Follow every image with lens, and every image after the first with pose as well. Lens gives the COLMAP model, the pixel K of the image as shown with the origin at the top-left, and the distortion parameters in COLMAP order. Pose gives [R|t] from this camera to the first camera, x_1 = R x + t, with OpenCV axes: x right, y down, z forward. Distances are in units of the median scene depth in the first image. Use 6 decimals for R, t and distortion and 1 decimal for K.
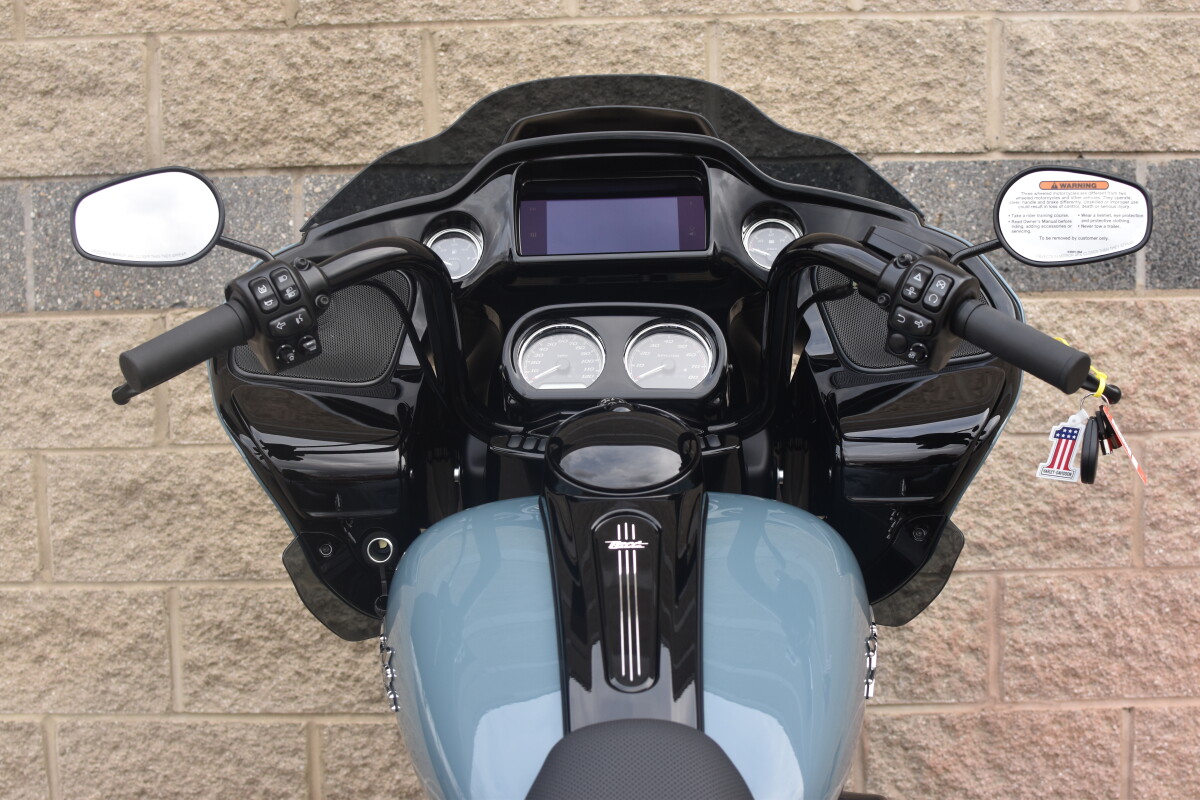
lens RADIAL K [[1831.8, 0, 600.9], [0, 1831.8, 404.8], [0, 0, 1]] dist [-0.152213, 0.000000]
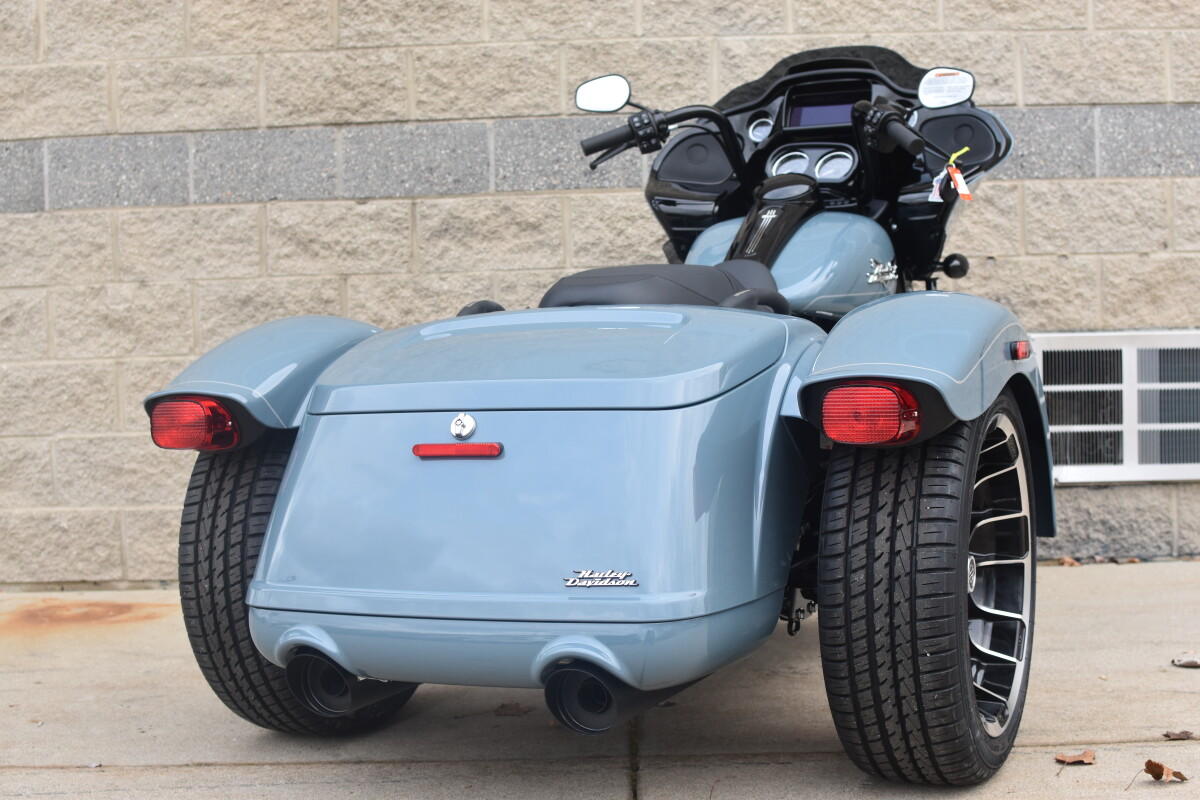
lens RADIAL K [[1831.8, 0, 596.8], [0, 1831.8, 394.2], [0, 0, 1]] dist [-0.152213, 0.000000]
pose [[0.999958, -0.008243, -0.004086, 0.101313], [0.007920, 0.997257, -0.073587, 0.283646], [0.004682, 0.073552, 0.997280, -0.829172]]
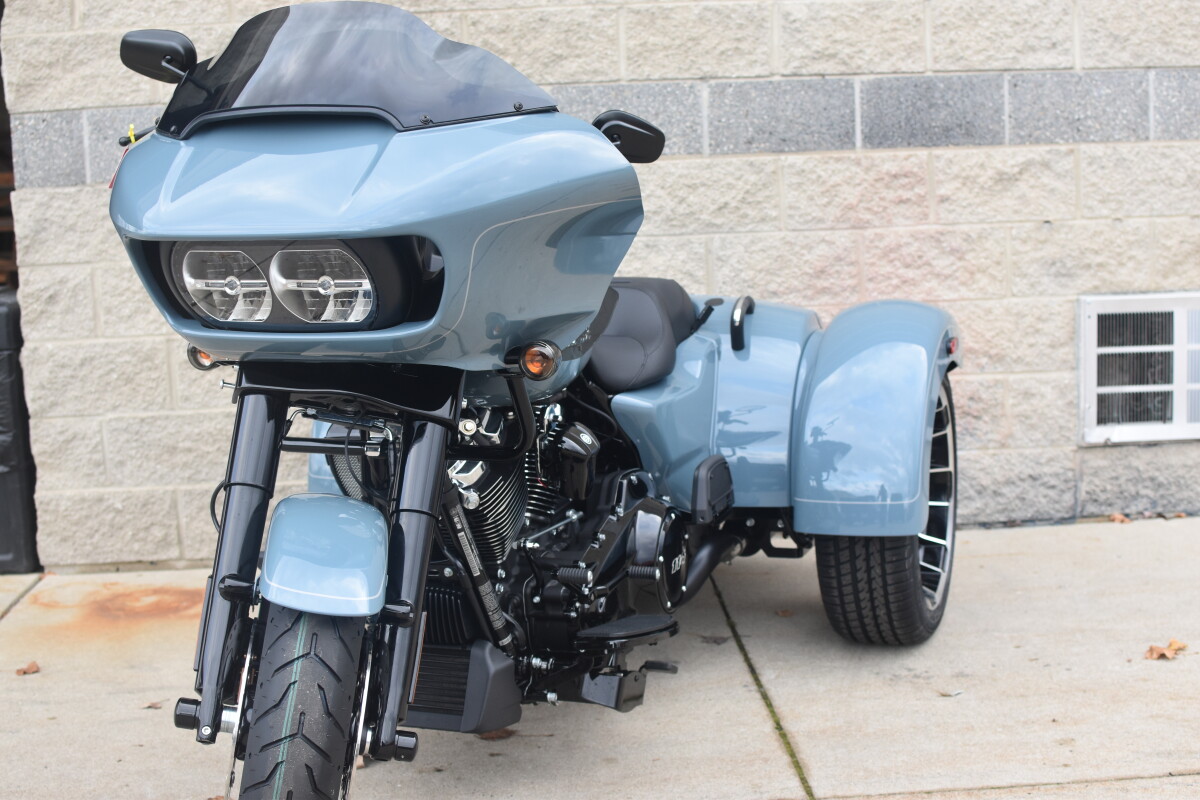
lens RADIAL K [[1831.8, 0, 598.7], [0, 1831.8, 392.9], [0, 0, 1]] dist [-0.152213, 0.000000]
pose [[0.997596, -0.028303, 0.063251, -0.085720], [0.027125, 0.999444, 0.019400, 0.139210], [-0.063765, -0.017638, 0.997809, -0.821762]]
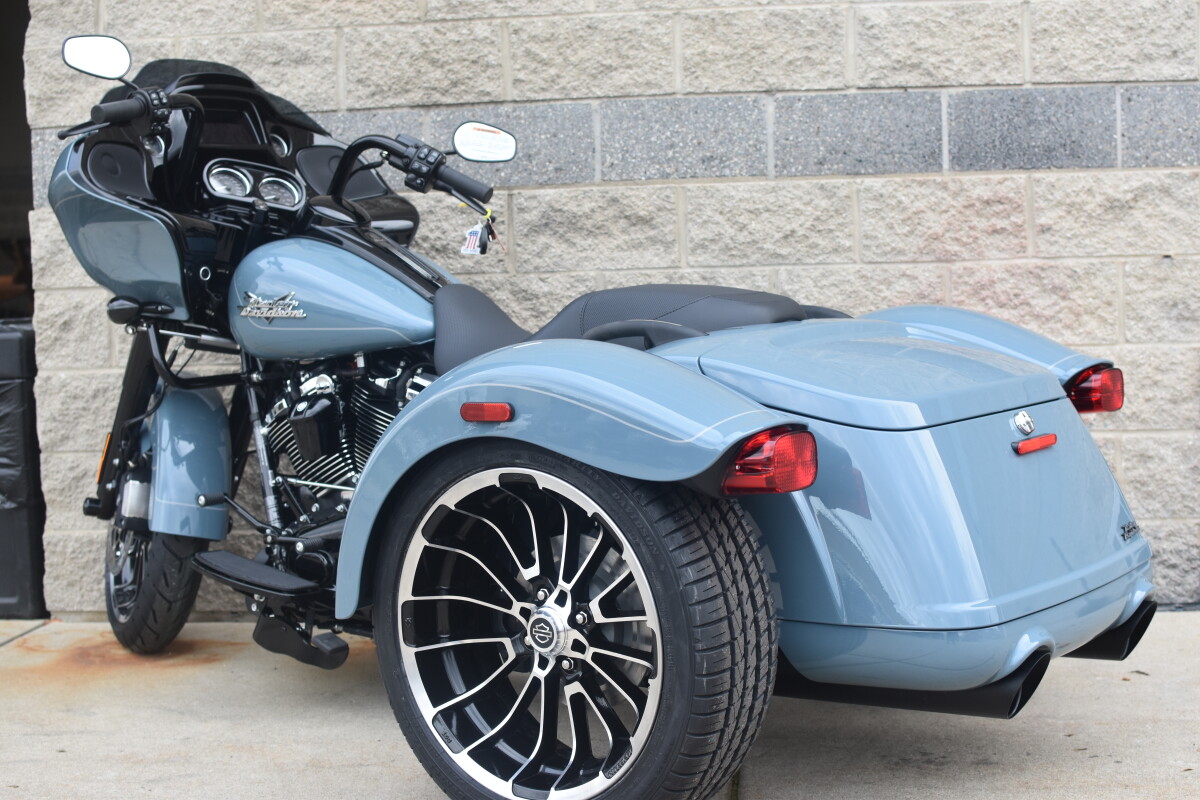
lens RADIAL K [[1831.8, 0, 598.3], [0, 1831.8, 394.1], [0, 0, 1]] dist [-0.152213, 0.000000]
pose [[0.995778, -0.002782, -0.091752, 0.140120], [-0.002237, 0.998508, -0.054561, 0.222183], [0.091767, 0.054536, 0.994286, -0.620059]]
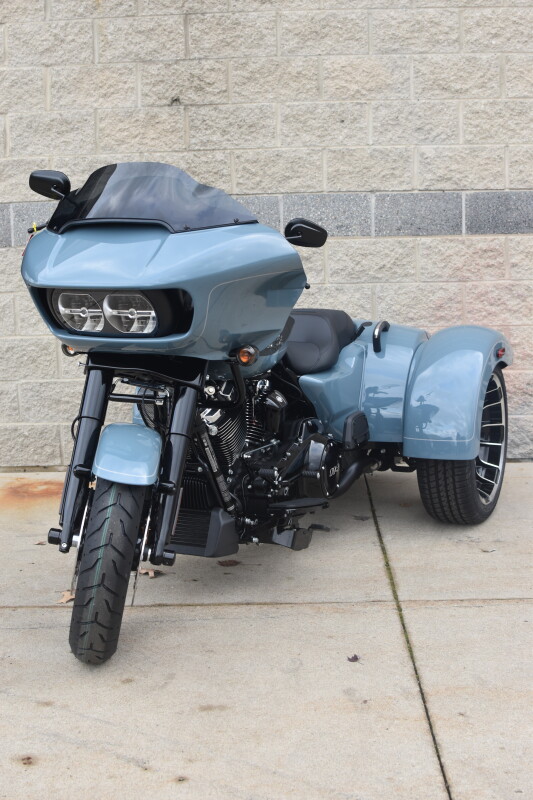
lens RADIAL K [[1221.2, 0, 265.4], [0, 1221.2, 398.1], [0, 0, 1]] dist [-0.152213, 0.000000]
pose [[0.999968, -0.002996, -0.007480, -0.023823], [0.003266, 0.999332, 0.036405, 0.138175], [0.007366, -0.036428, 0.999309, -1.077557]]
